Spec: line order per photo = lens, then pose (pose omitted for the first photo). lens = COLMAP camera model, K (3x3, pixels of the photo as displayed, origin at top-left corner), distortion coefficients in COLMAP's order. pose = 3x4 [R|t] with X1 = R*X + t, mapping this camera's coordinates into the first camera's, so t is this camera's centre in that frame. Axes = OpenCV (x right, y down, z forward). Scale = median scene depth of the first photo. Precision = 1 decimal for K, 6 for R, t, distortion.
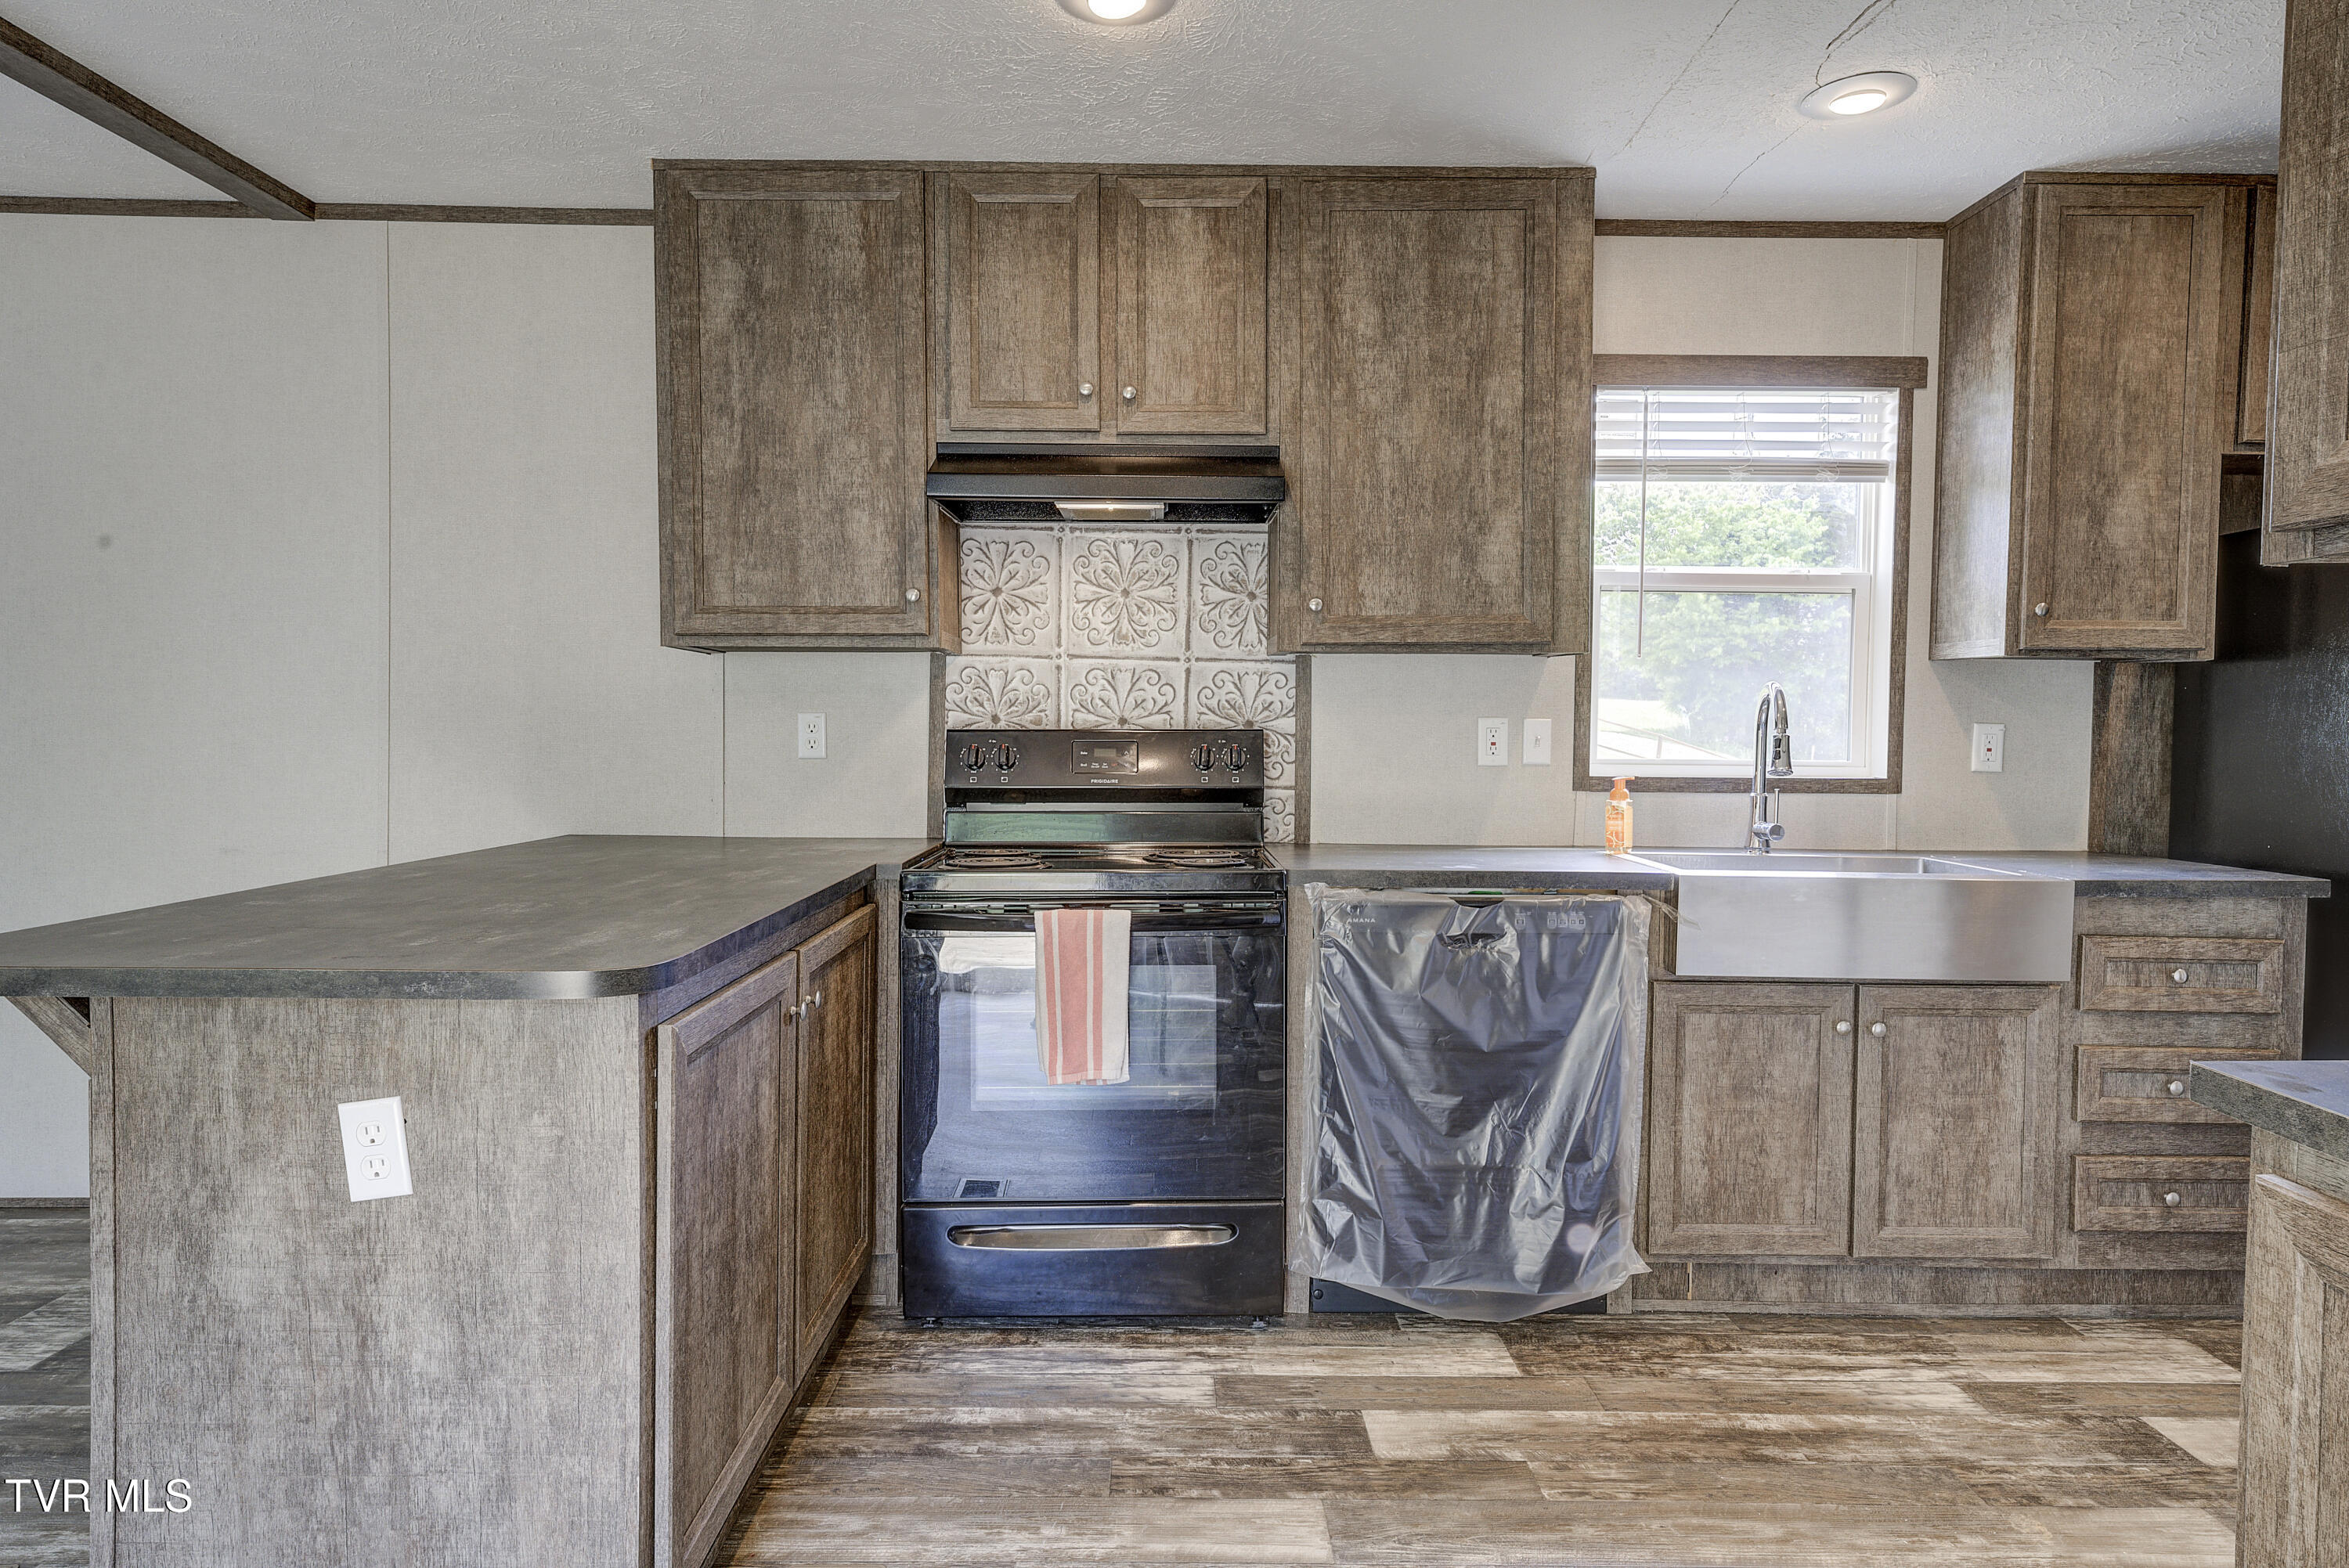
lens RADIAL K [[1354.2, 0, 1175.1], [0, 1354.2, 775.5], [0, 0, 1]] dist [0.012730, -0.002879]
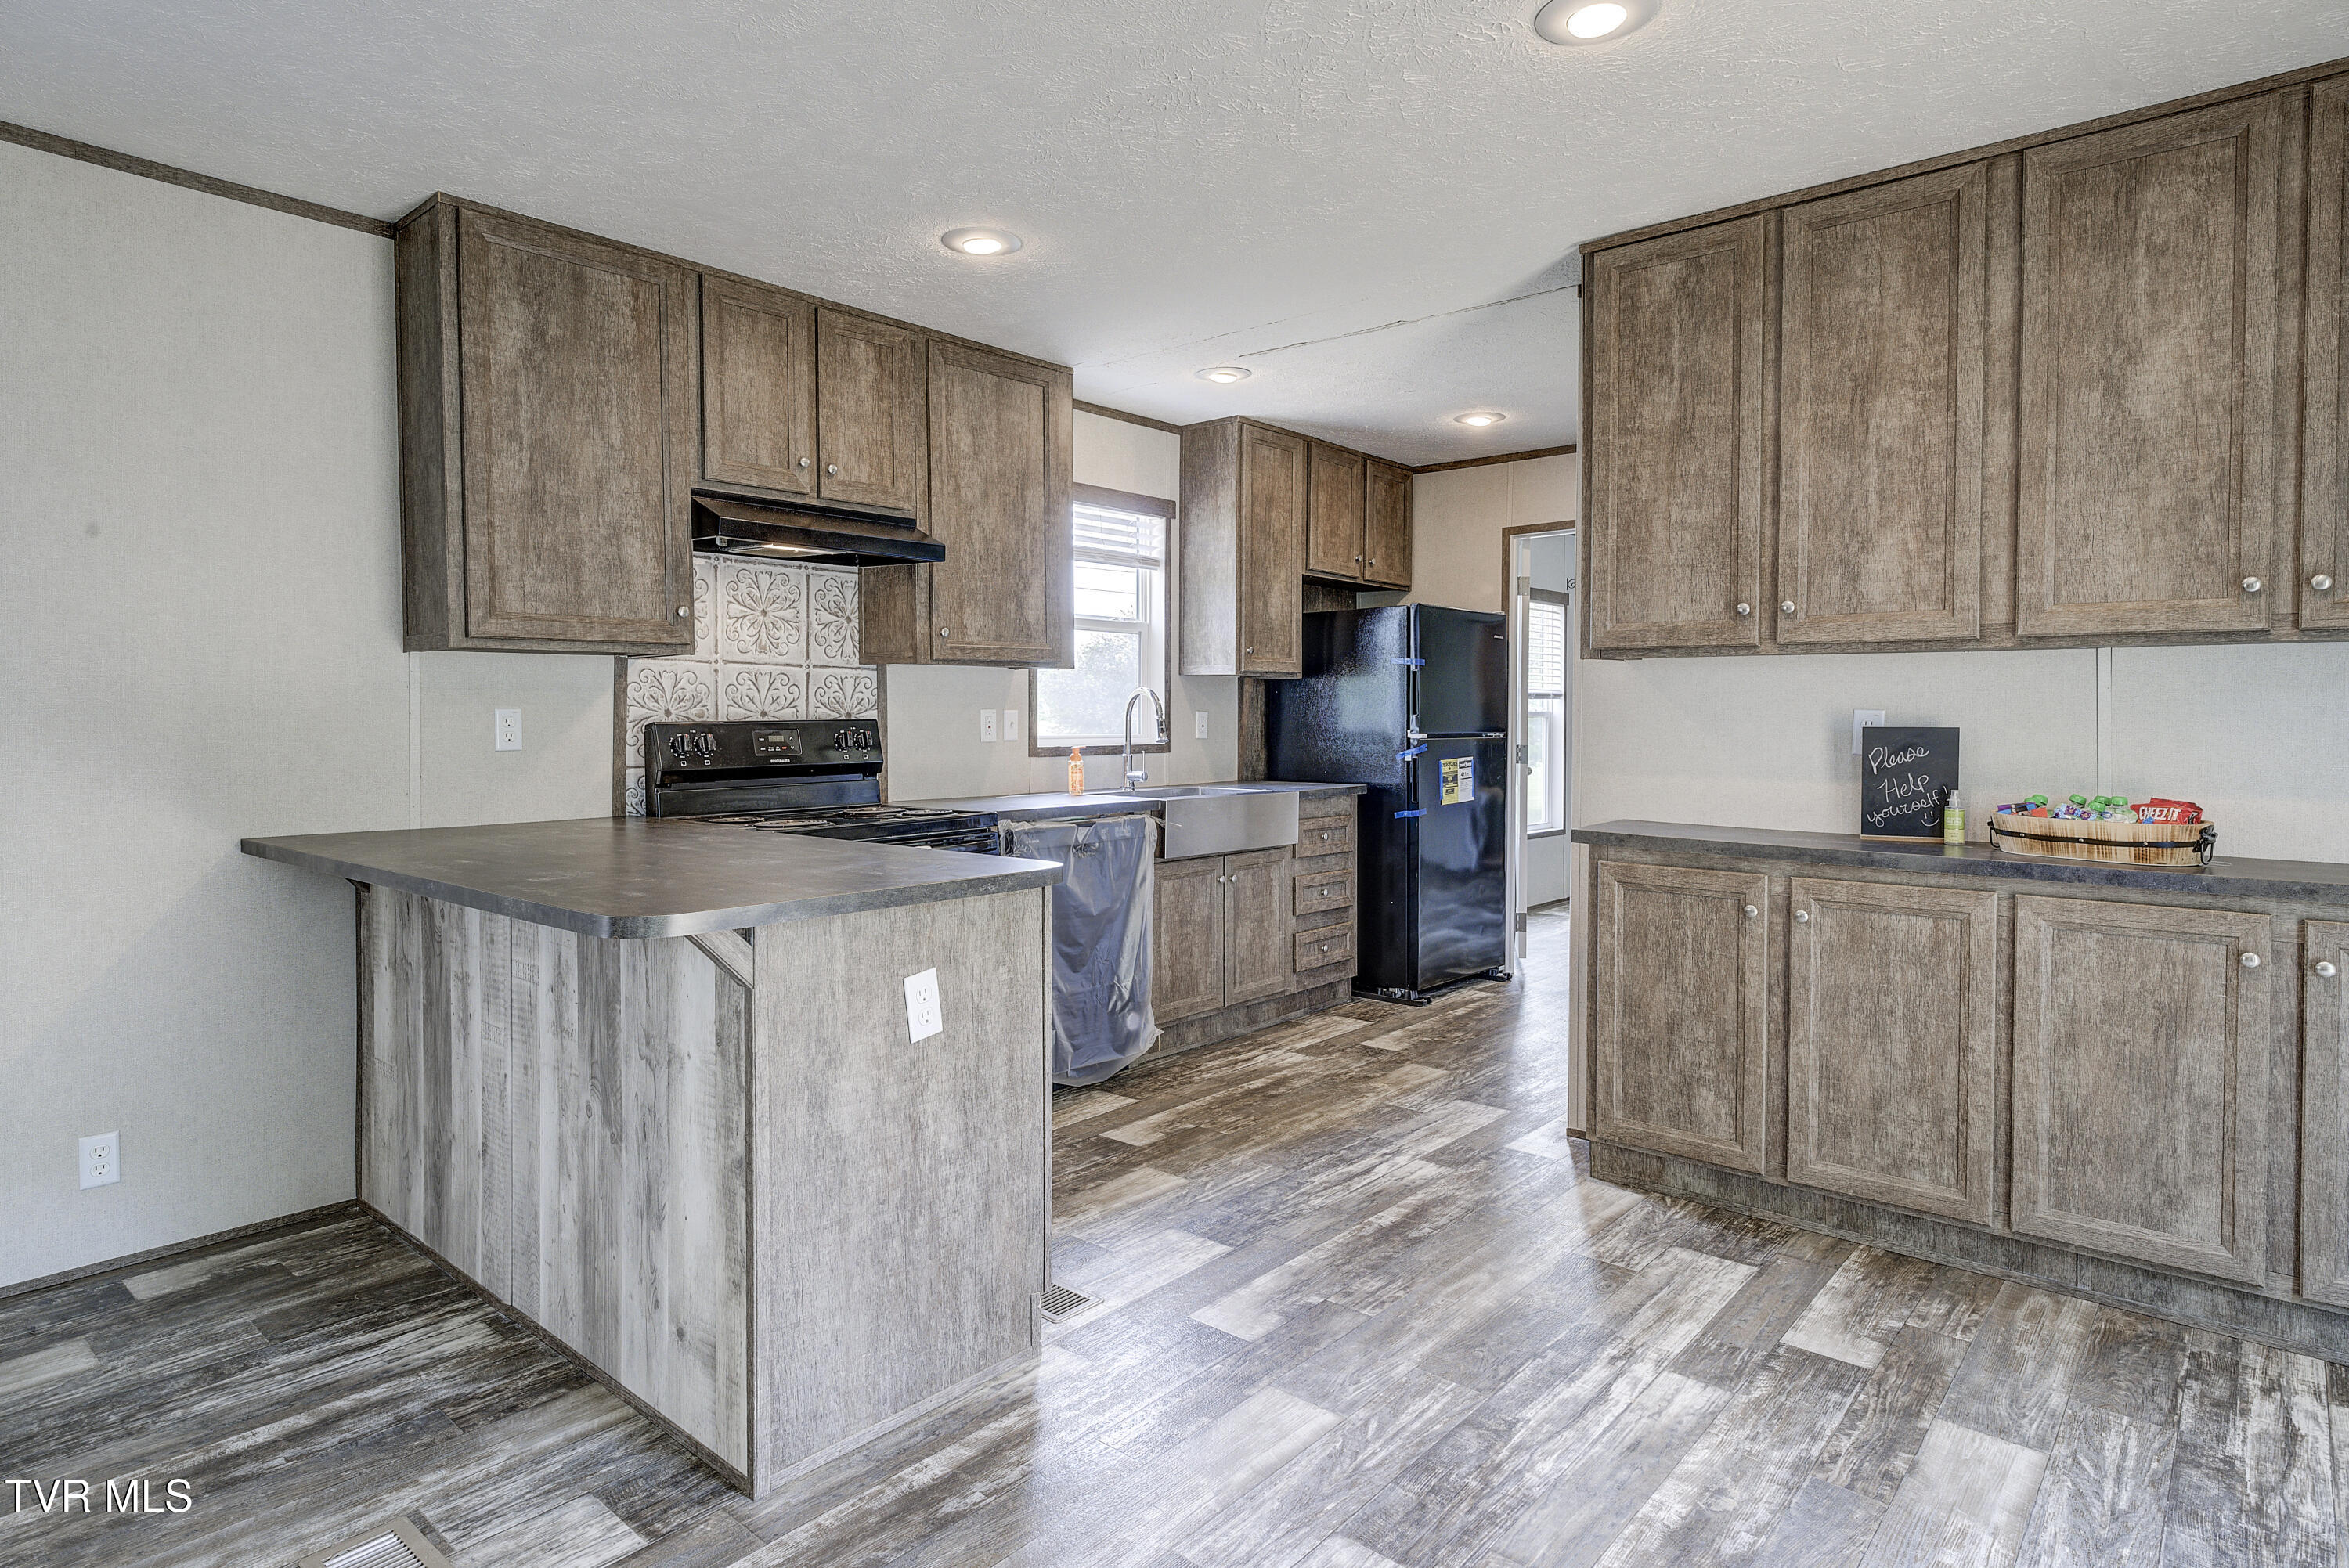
lens RADIAL K [[1295.4, 0, 1107.5], [0, 1295.4, 737.1], [0, 0, 1]] dist [0.010612, -0.004018]
pose [[0.684500, -0.021782, 0.728687, -0.785735], [0.033890, 0.999424, -0.001959, -0.005674], [-0.728225, 0.026036, 0.684844, -0.070613]]
